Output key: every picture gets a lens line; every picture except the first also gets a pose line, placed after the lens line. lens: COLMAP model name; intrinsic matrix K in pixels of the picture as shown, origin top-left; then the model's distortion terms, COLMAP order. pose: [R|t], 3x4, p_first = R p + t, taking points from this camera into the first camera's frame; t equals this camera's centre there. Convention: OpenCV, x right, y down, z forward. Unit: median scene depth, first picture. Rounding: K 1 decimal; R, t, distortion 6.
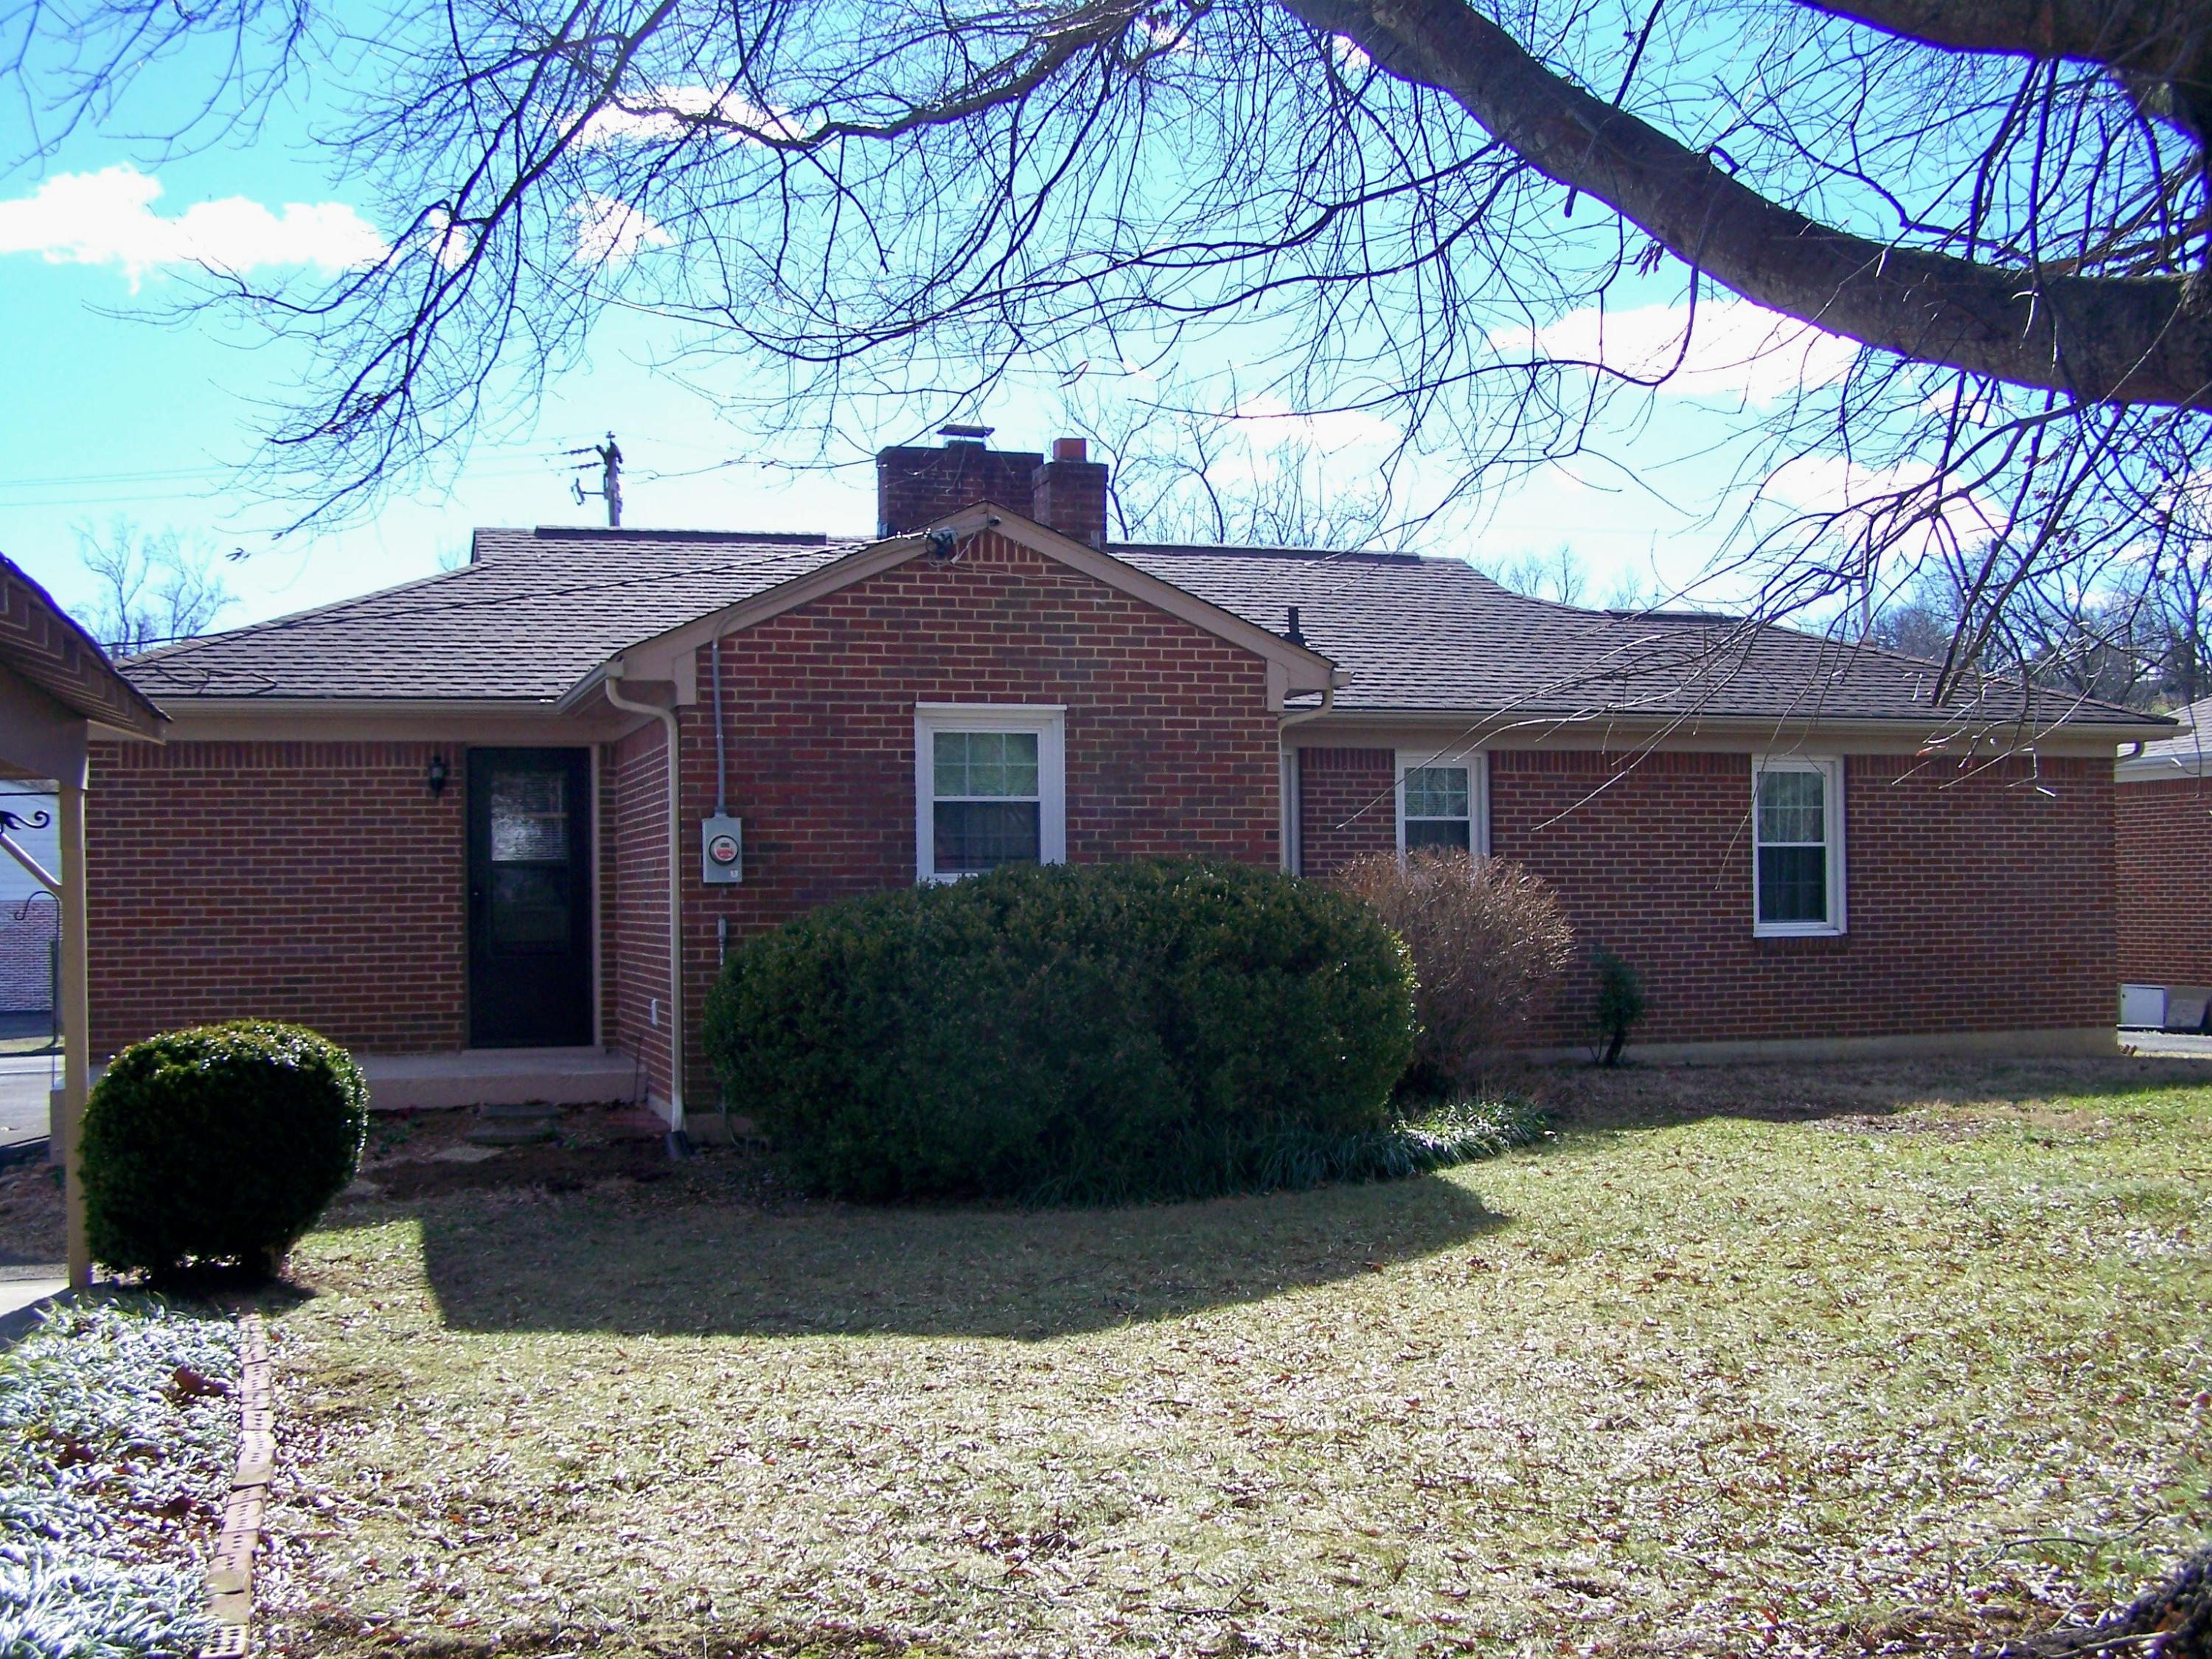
lens RADIAL K [[2506.4, 0, 1095.6], [0, 2506.4, 834.1], [0, 0, 1]] dist [-0.096802, 0.000000]
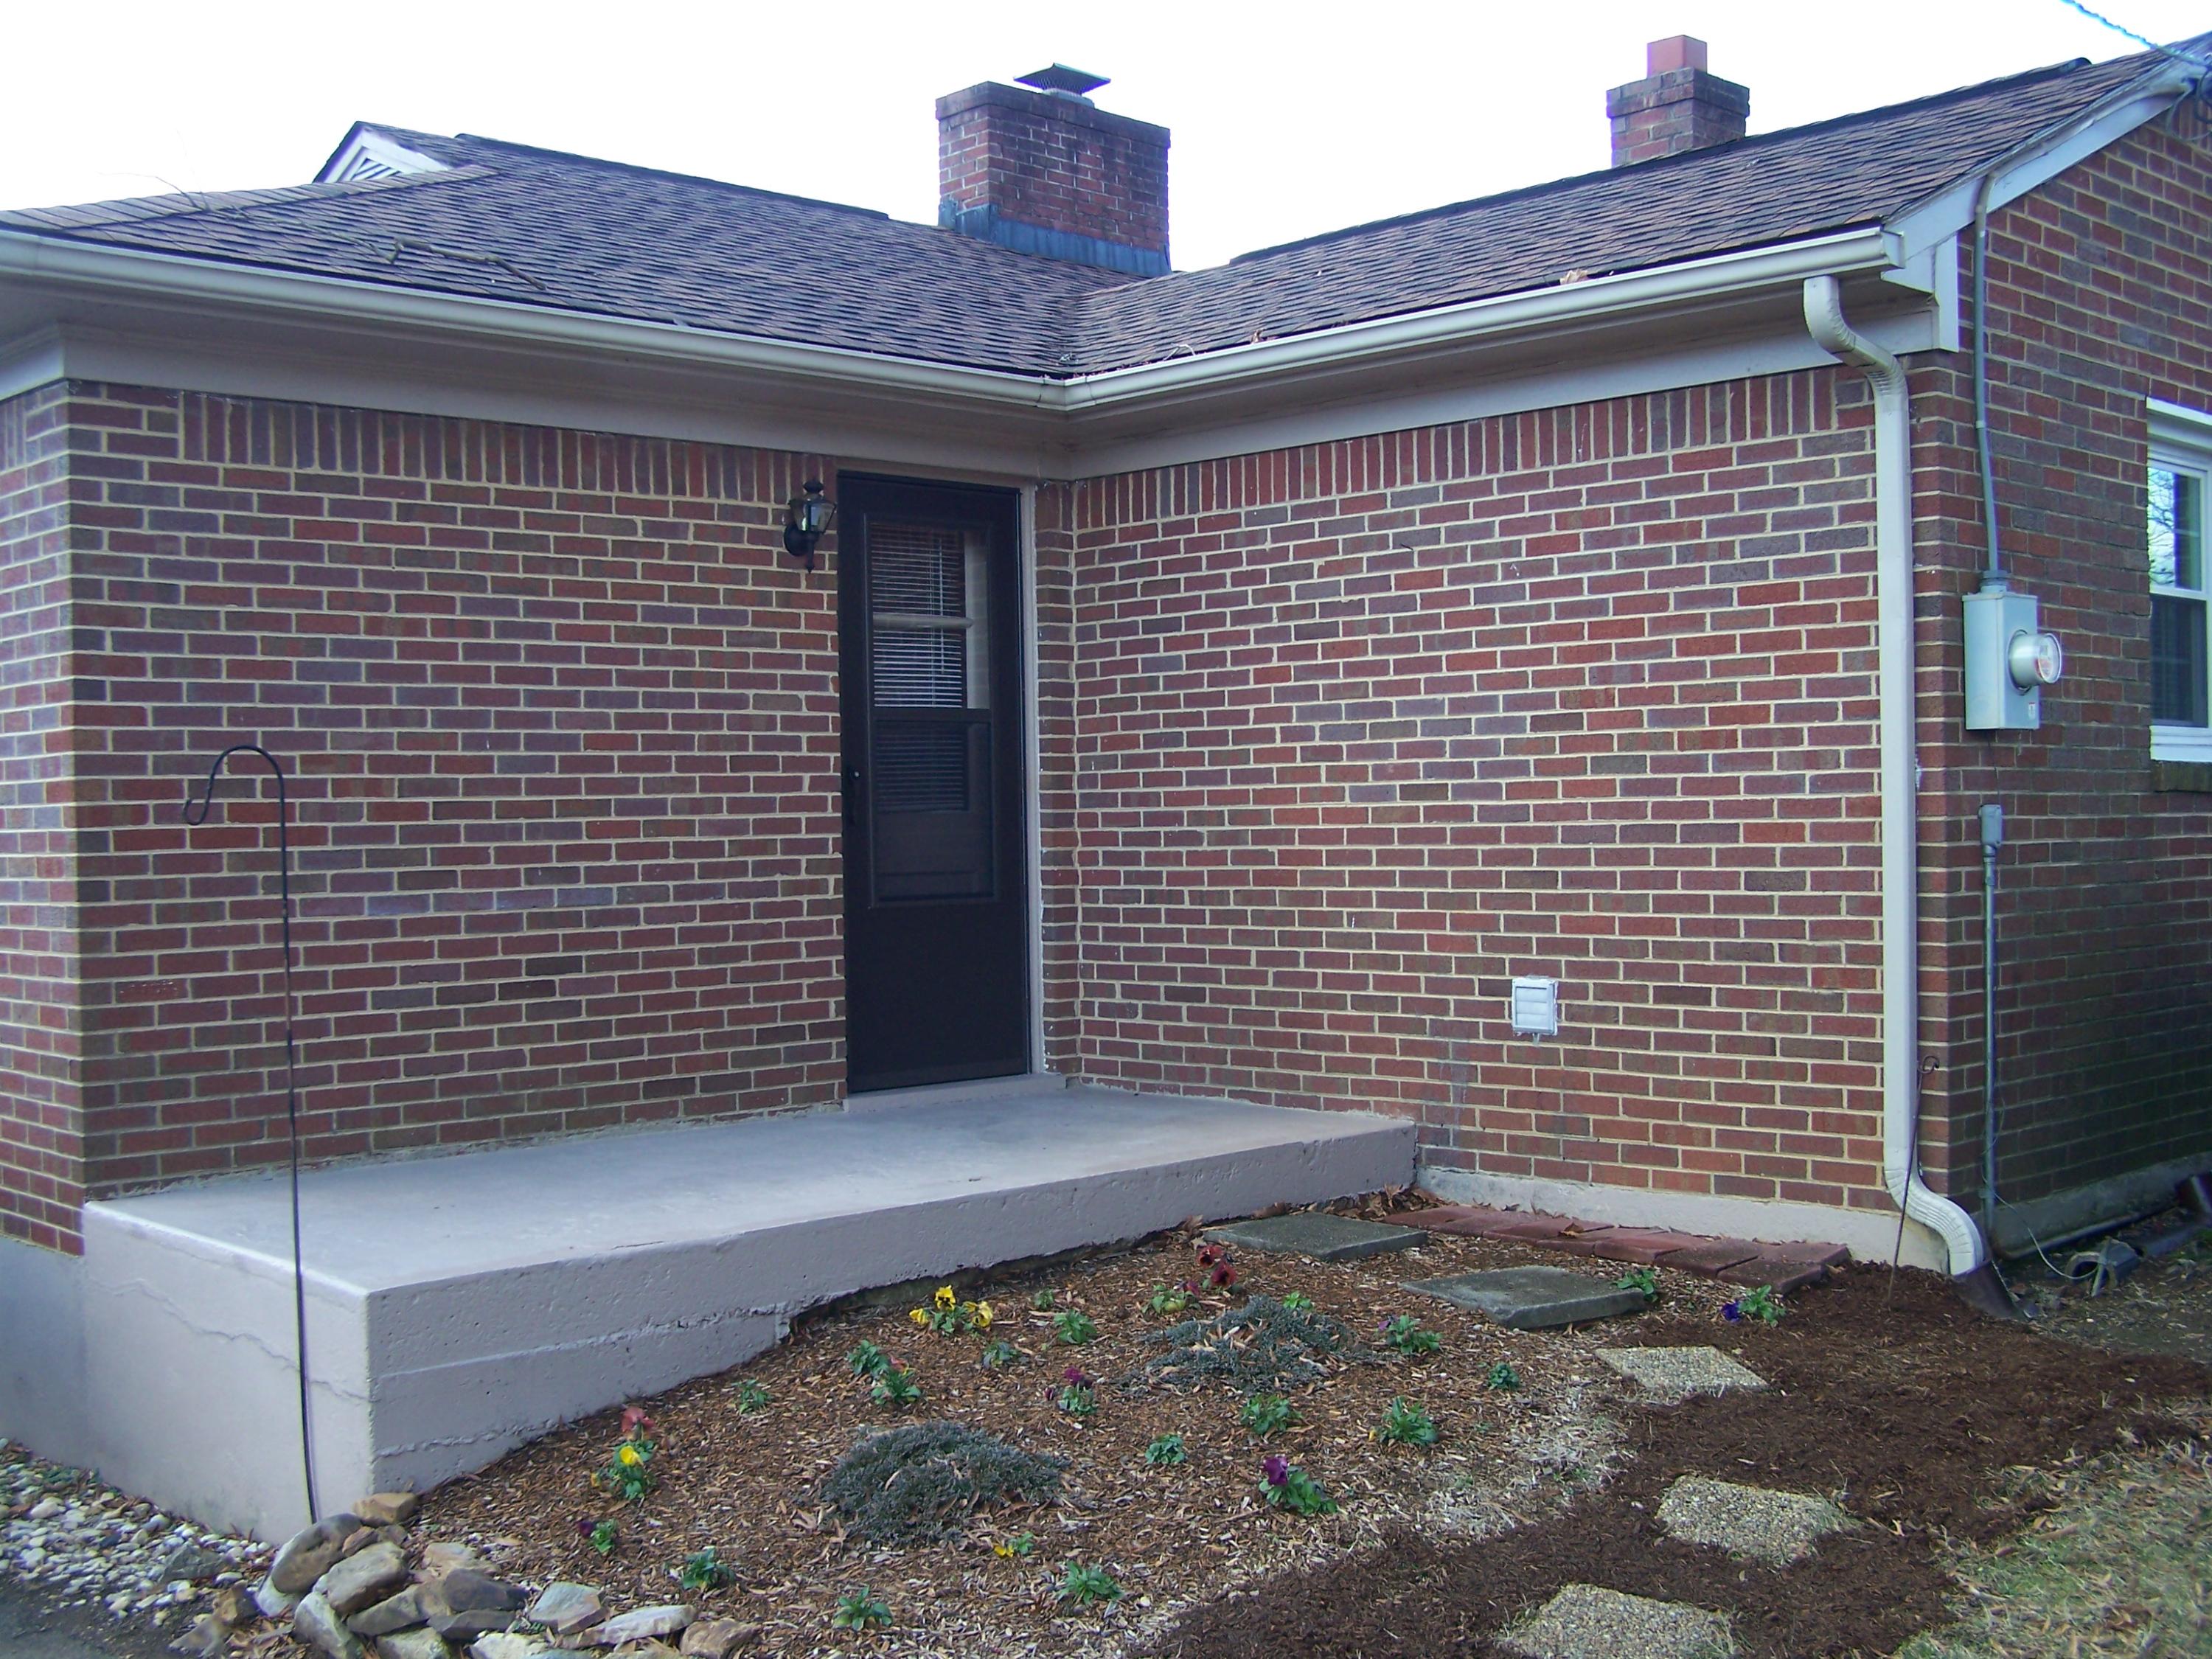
lens RADIAL K [[2506.4, 0, 1114.6], [0, 2506.4, 825.7], [0, 0, 1]] dist [-0.096802, 0.000000]
pose [[0.896727, -0.004144, 0.442565, -0.421715], [-0.004877, 0.999803, 0.019244, 0.024503], [-0.442558, -0.019415, 0.896530, 0.544451]]
